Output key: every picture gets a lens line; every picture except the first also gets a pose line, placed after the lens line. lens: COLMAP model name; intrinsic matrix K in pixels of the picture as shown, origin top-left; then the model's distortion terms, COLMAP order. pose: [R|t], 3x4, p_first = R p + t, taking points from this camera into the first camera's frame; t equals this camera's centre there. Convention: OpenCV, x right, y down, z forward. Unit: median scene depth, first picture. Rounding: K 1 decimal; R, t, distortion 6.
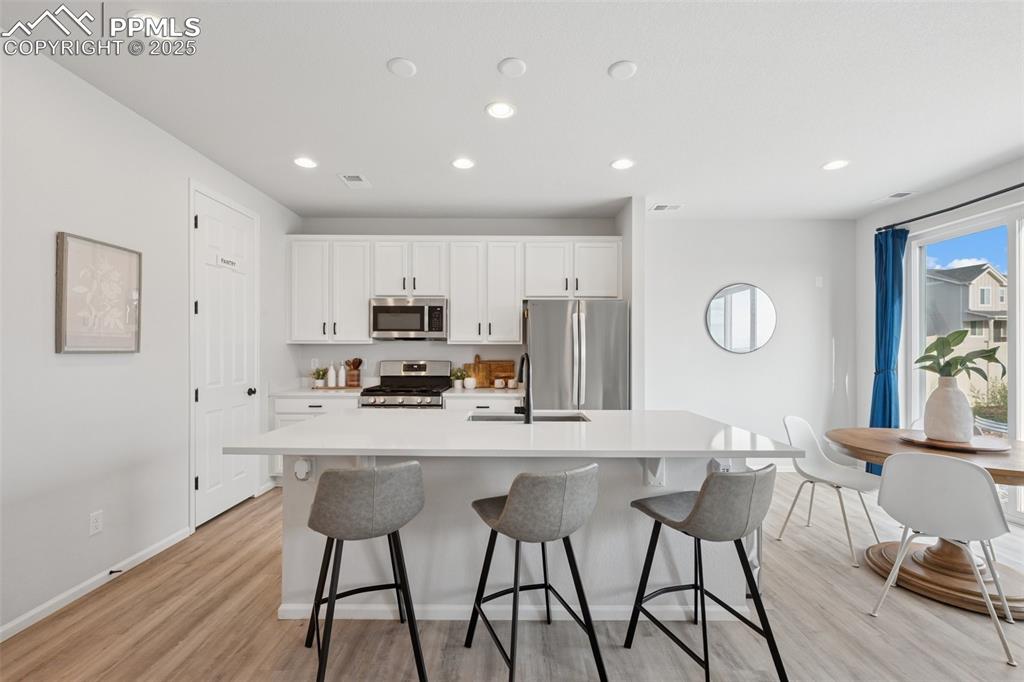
lens RADIAL K [[429.3, 0, 510.6], [0, 429.3, 347.5], [0, 0, 1]] dist [-0.000333, -0.000068]
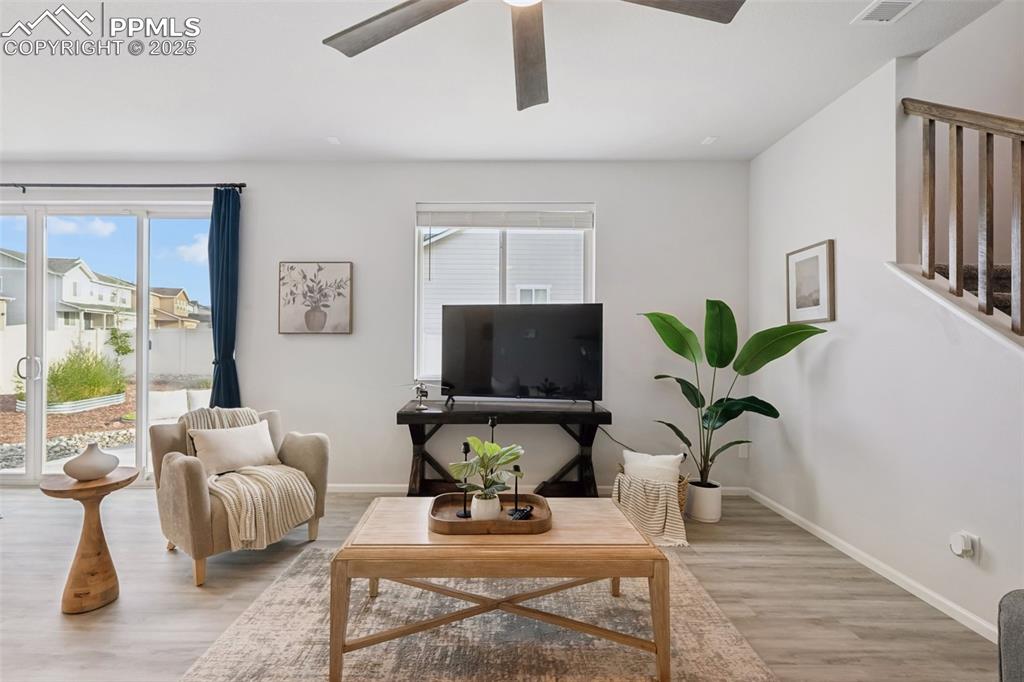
lens RADIAL K [[445.0, 0, 491.7], [0, 445.0, 342.5], [0, 0, 1]] dist [-0.000257, 0.000062]
pose [[0.006009, 0.001265, 0.999981, 0.014376], [-0.012275, 0.999924, -0.001191, 0.014459], [-0.999907, -0.012268, 0.006024, -0.359656]]
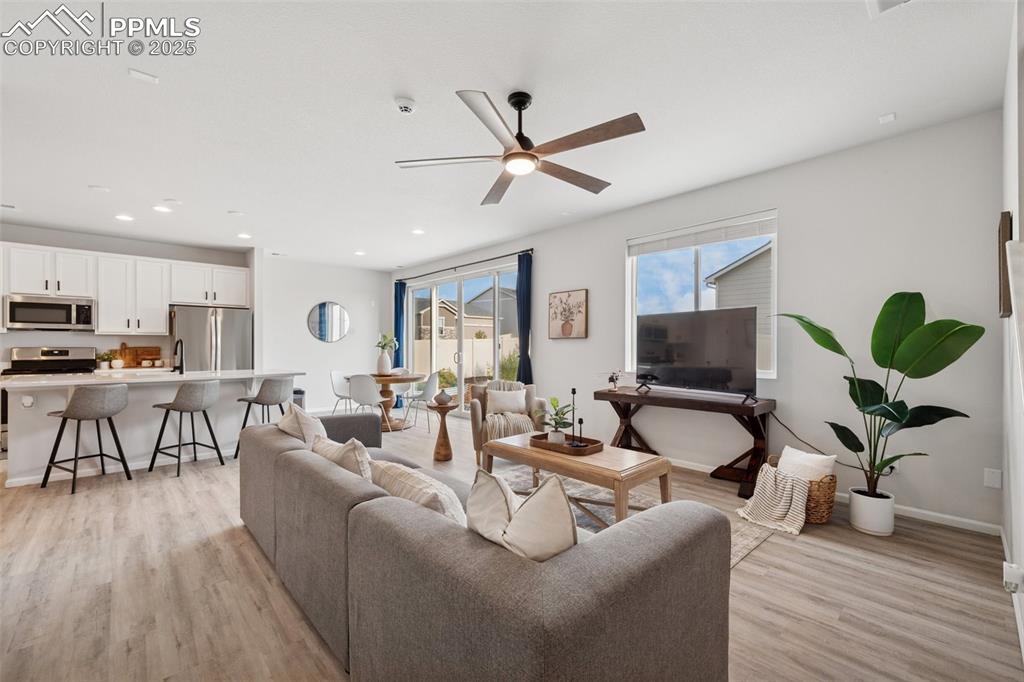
lens RADIAL K [[425.0, 0, 512.6], [0, 425.0, 344.8], [0, 0, 1]] dist [0.000180, 0.000058]
pose [[0.733438, -0.001838, 0.679754, -0.094852], [-0.003265, 0.999975, 0.006226, 0.012209], [-0.679749, -0.006786, 0.733414, -0.814556]]
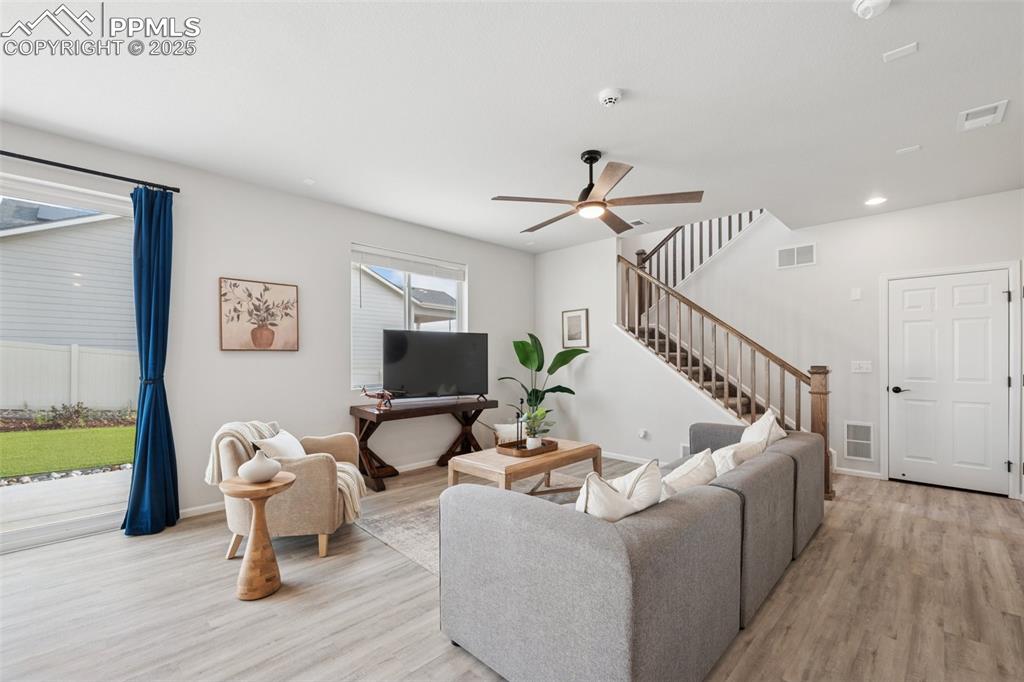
lens RADIAL K [[428.7, 0, 513.3], [0, 428.7, 359.7], [0, 0, 1]] dist [-0.000366, 0.000073]
pose [[-0.711374, -0.004246, 0.702800, -0.095613], [-0.005791, 0.999983, 0.000180, 0.015700], [-0.702789, -0.003942, -0.711387, 0.234438]]
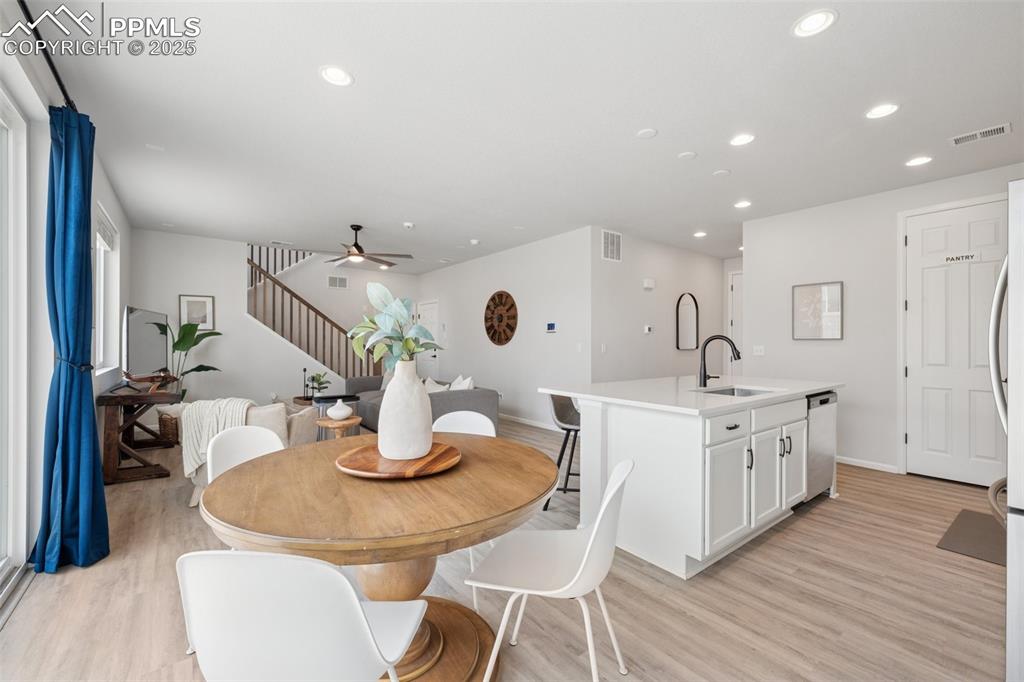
lens RADIAL K [[423.0, 0, 509.0], [0, 423.0, 342.8], [0, 0, 1]] dist [-0.001172, 0.000178]
pose [[-0.791603, -0.007300, -0.610992, 0.737259], [-0.003643, 0.999967, -0.007227, 0.025637], [0.611025, -0.003495, -0.791604, 0.916814]]
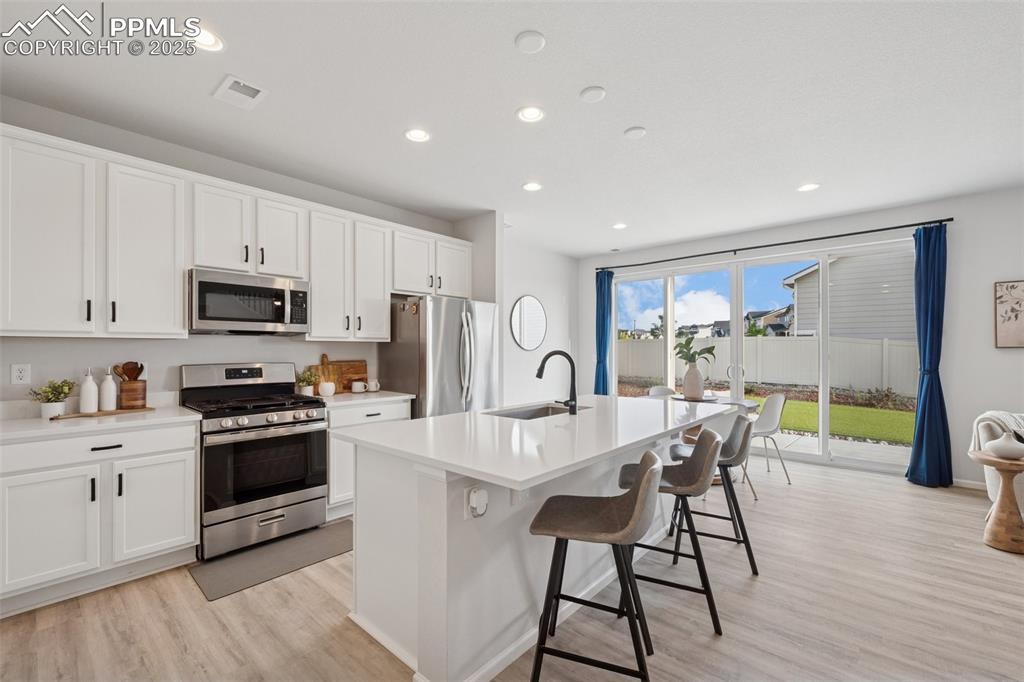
lens RADIAL K [[429.3, 0, 510.6], [0, 429.3, 347.5], [0, 0, 1]] dist [-0.000333, -0.000068]
pose [[0.666788, -0.000470, 0.745247, -0.481179], [-0.003130, 0.999989, 0.003431, 0.000788], [-0.745241, -0.004621, 0.666779, 0.205832]]
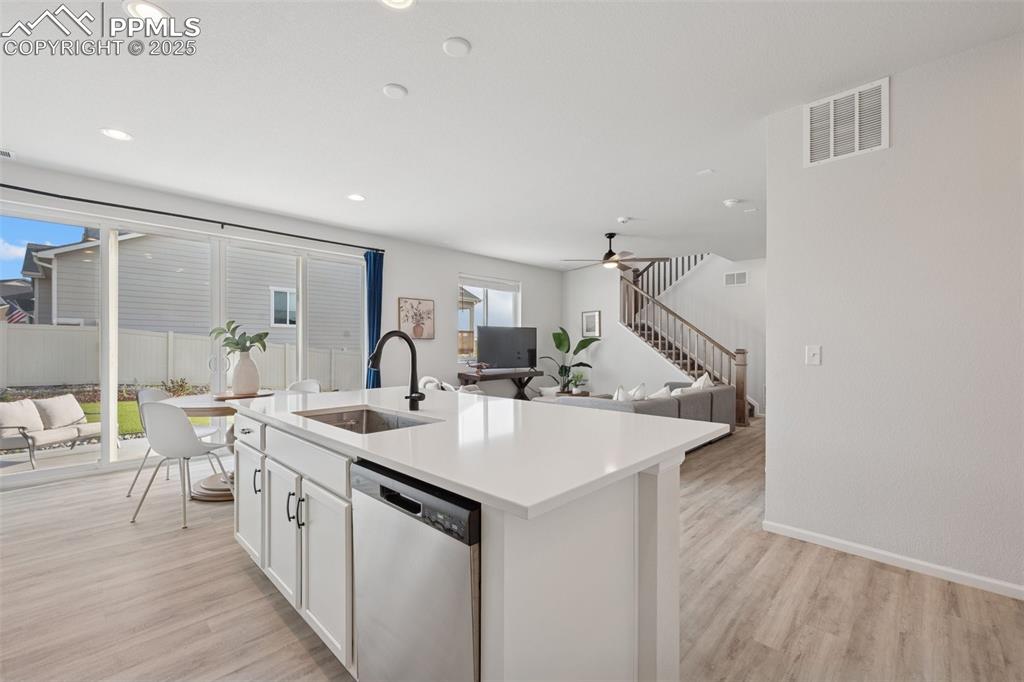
lens RADIAL K [[429.3, 0, 510.6], [0, 429.3, 347.5], [0, 0, 1]] dist [-0.000333, -0.000068]
pose [[-0.719650, -0.009154, 0.694277, -0.392213], [-0.009209, 0.999951, 0.003639, 0.022083], [-0.694276, -0.003775, -0.719699, 0.815768]]
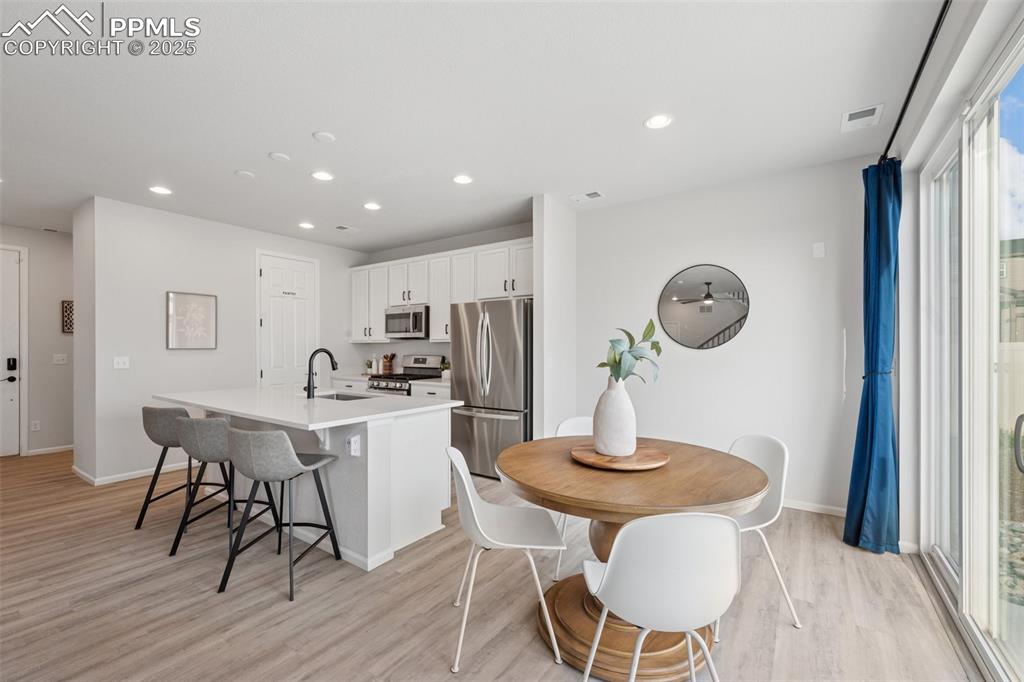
lens RADIAL K [[429.3, 0, 510.6], [0, 429.3, 347.5], [0, 0, 1]] dist [-0.000333, -0.000068]
pose [[0.819482, -0.003026, -0.573097, 0.758106], [0.007474, 0.999957, 0.005406, 0.002825], [0.573057, -0.008714, 0.819469, 0.117706]]
